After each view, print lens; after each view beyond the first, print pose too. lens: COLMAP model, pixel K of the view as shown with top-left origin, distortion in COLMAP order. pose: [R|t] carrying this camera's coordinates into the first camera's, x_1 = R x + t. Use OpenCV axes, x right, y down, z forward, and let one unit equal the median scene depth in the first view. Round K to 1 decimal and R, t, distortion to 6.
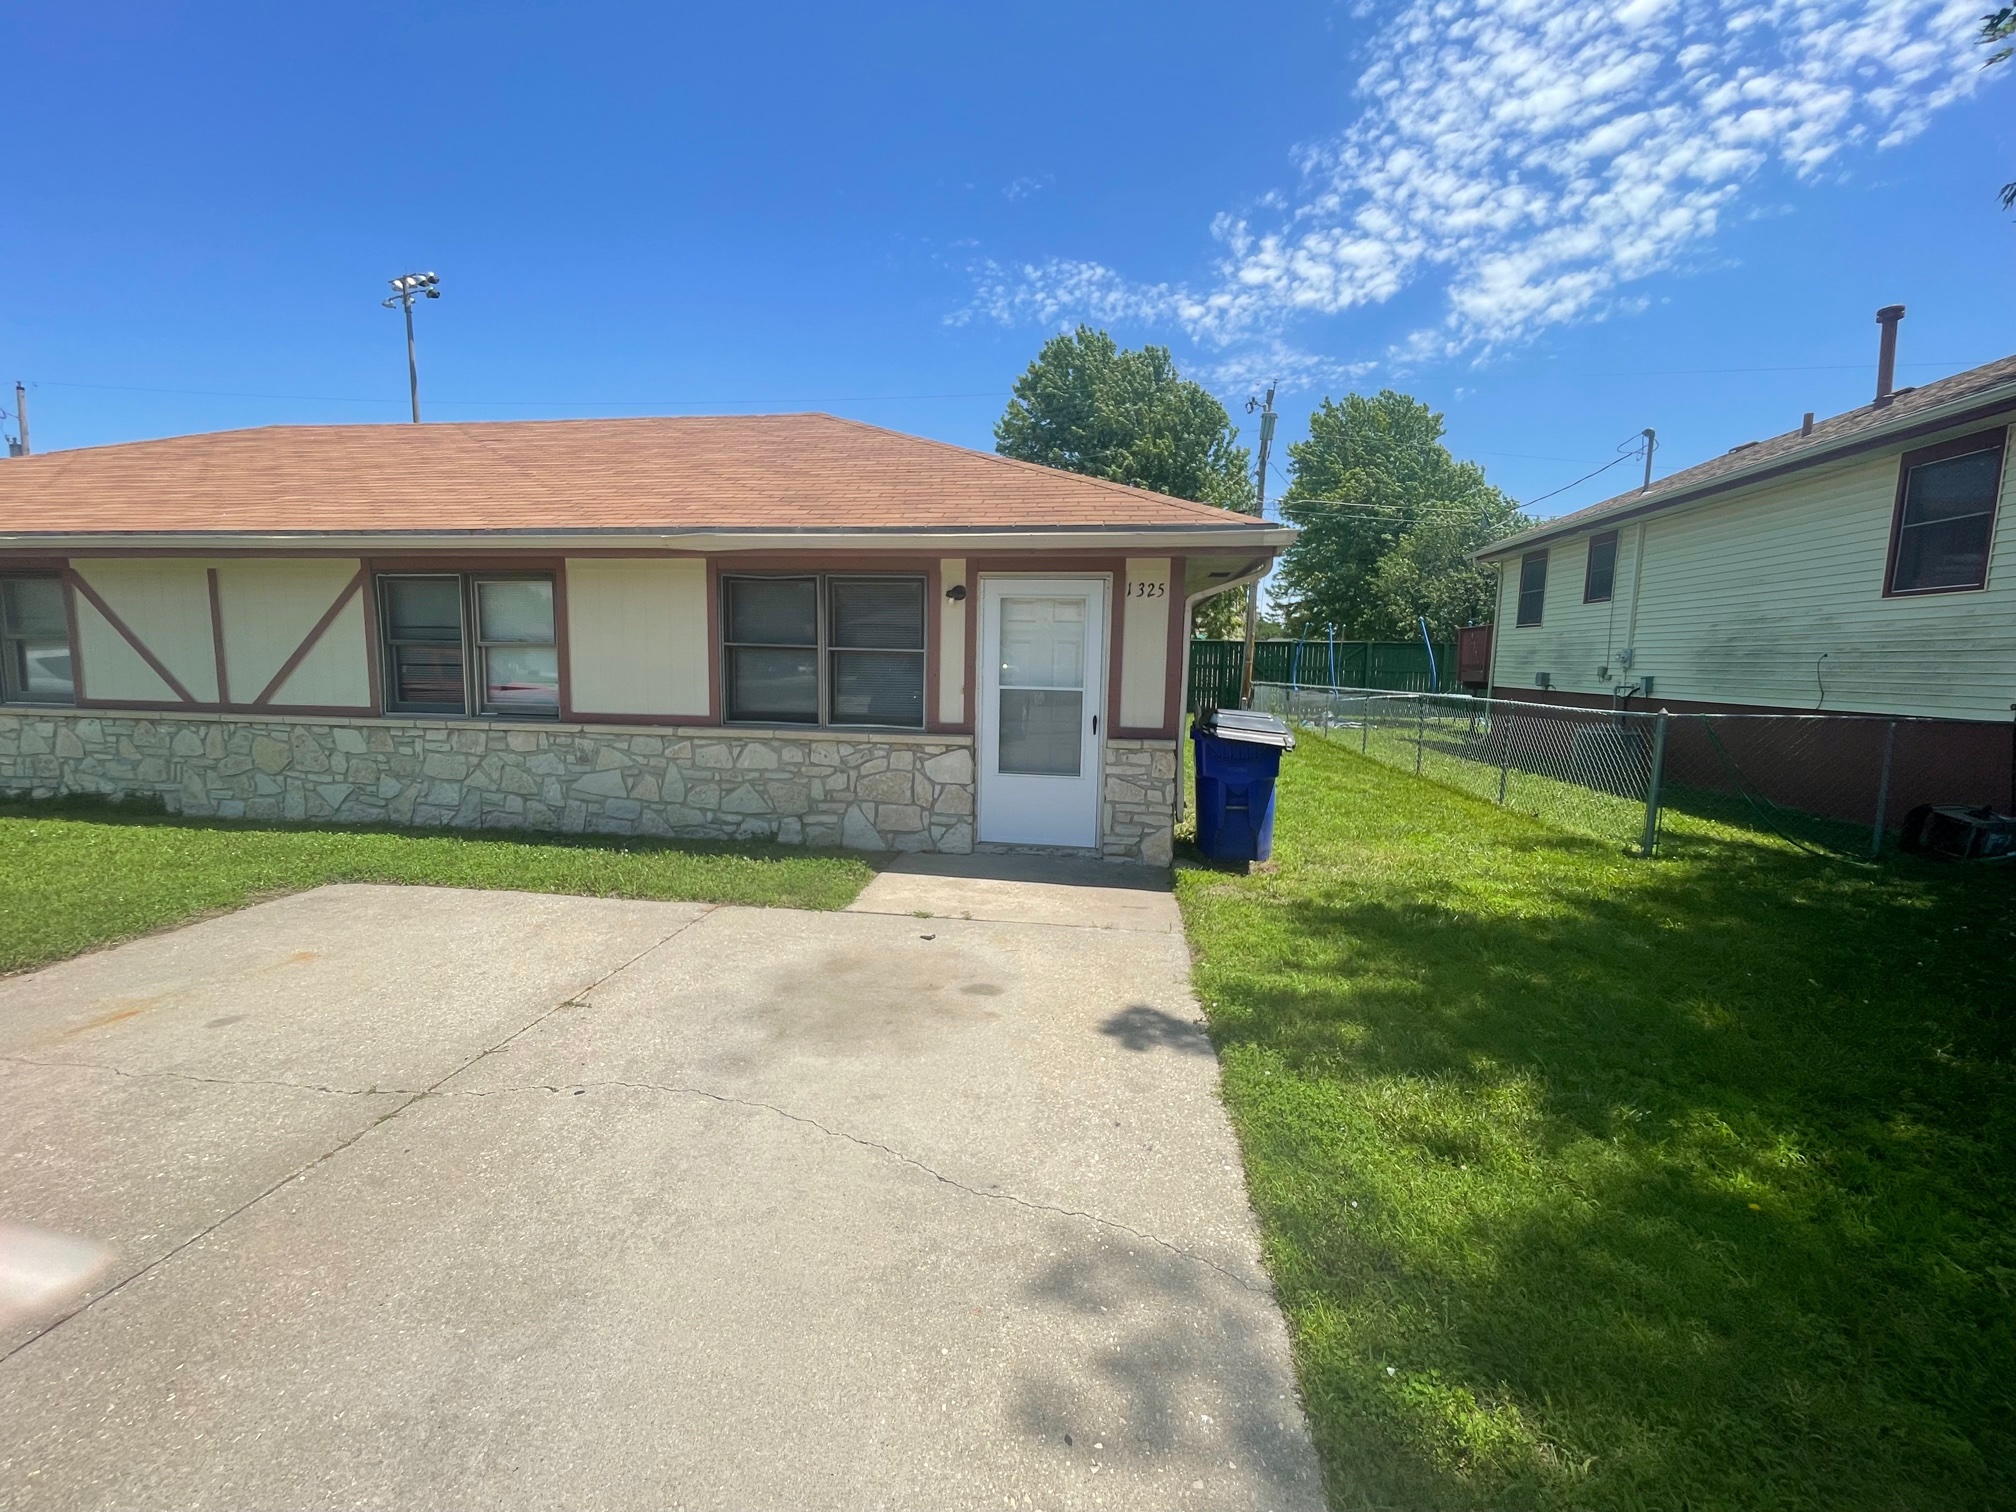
lens RADIAL K [[832.2, 0, 1008.0], [0, 832.2, 756.0], [0, 0, 1]] dist [-0.008435, -0.000016]
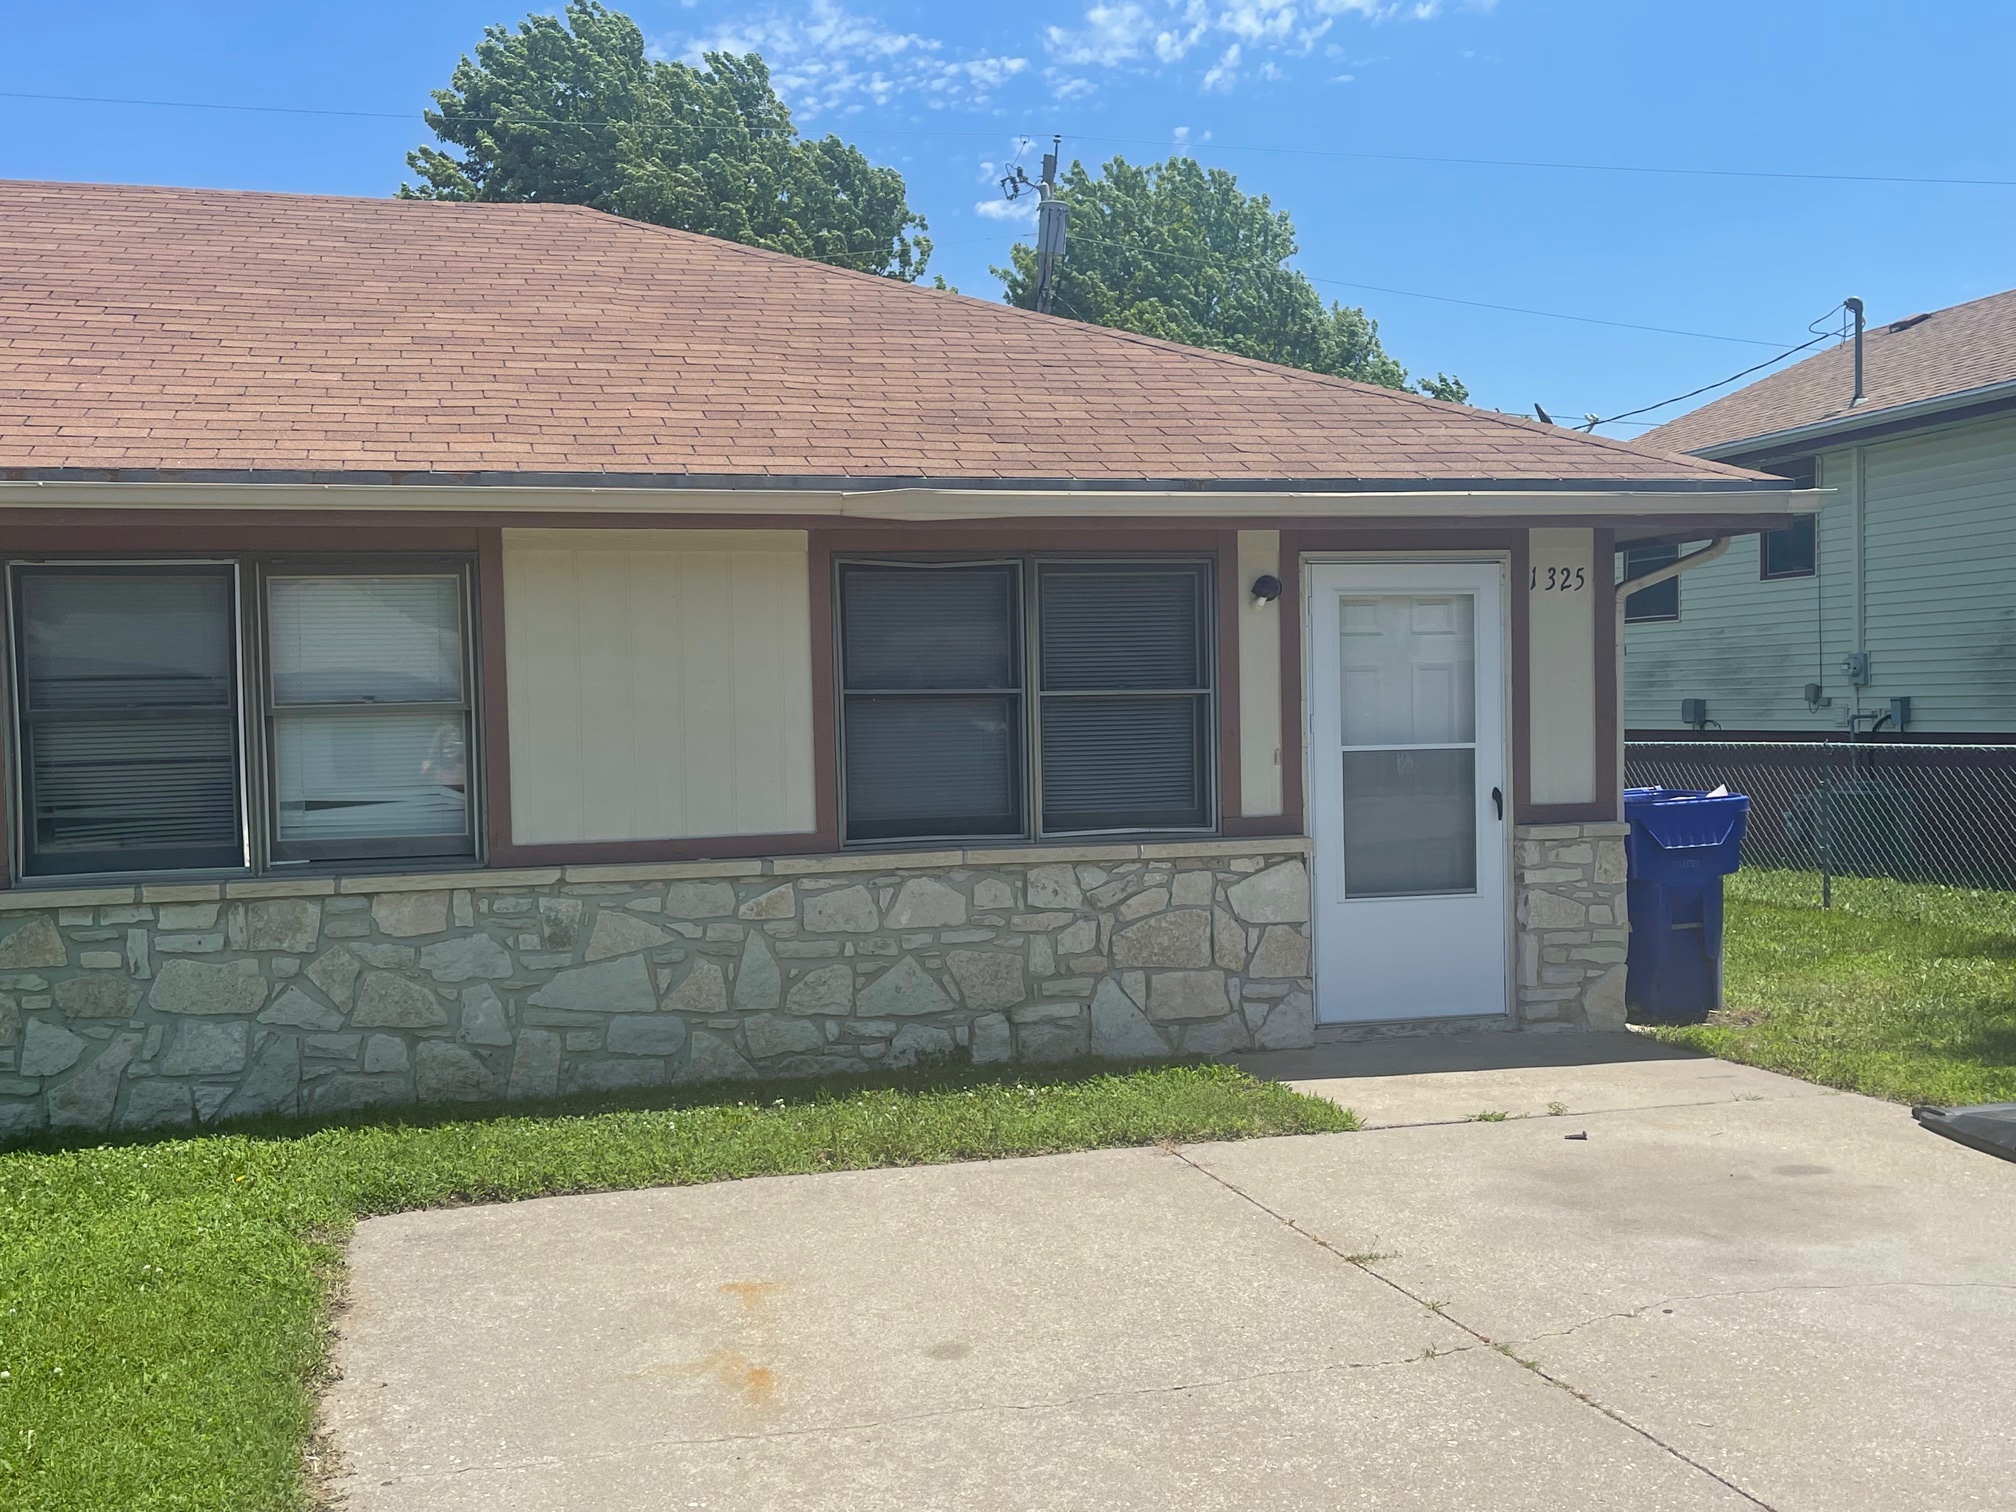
lens RADIAL K [[2003.9, 0, 1006.6], [0, 2003.9, 787.3], [0, 0, 1]] dist [0.129553, -0.258014]
pose [[0.919441, -0.053069, 0.389630, -0.739045], [0.083324, 0.994644, -0.061153, 0.009274], [-0.384298, 0.088692, 0.918939, -0.182454]]
